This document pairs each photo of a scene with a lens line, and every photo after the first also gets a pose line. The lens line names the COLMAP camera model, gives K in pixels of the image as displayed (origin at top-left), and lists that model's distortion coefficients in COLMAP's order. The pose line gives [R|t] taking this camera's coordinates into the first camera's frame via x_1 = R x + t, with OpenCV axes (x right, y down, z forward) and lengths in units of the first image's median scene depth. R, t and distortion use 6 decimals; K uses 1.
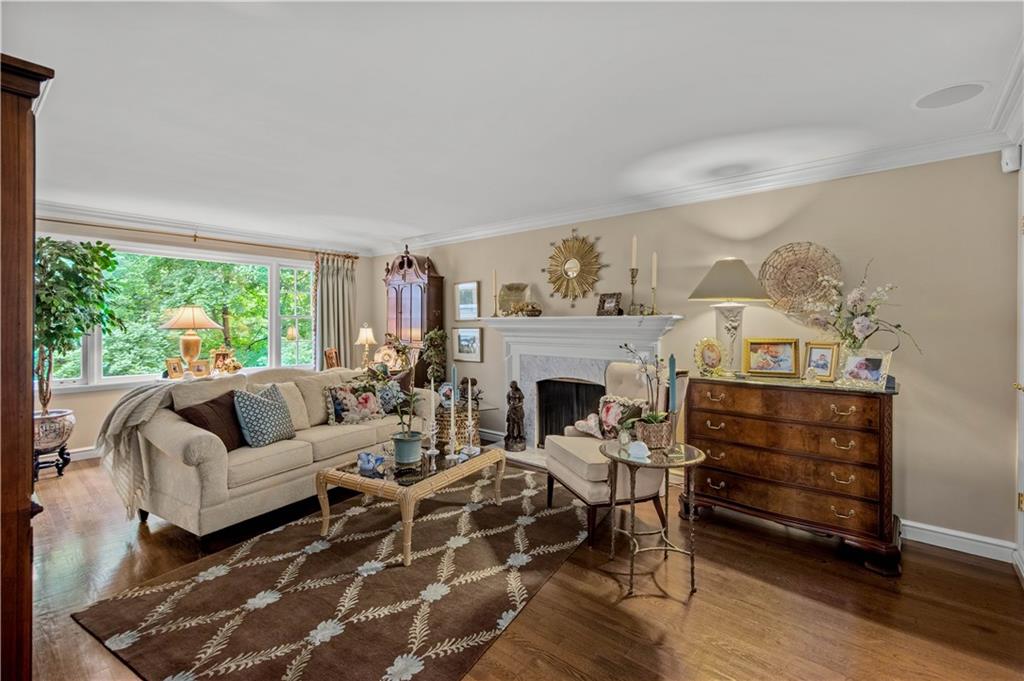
lens RADIAL K [[450.5, 0, 508.3], [0, 450.5, 337.7], [0, 0, 1]] dist [-0.001261, -0.000368]
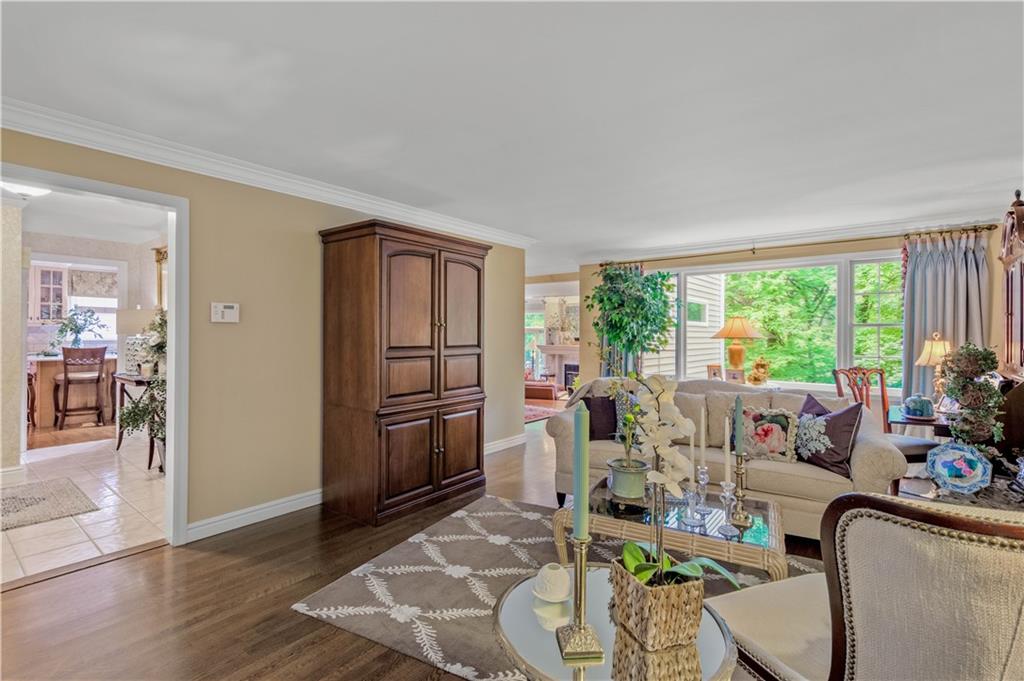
lens RADIAL K [[461.0, 0, 512.0], [0, 461.0, 340.5], [0, 0, 1]] dist [0.001140, 0.000048]
pose [[0.051869, 0.015647, -0.998531, 0.445546], [-0.033507, 0.999342, 0.013919, -0.015283], [0.998092, 0.032736, 0.052359, 0.519704]]
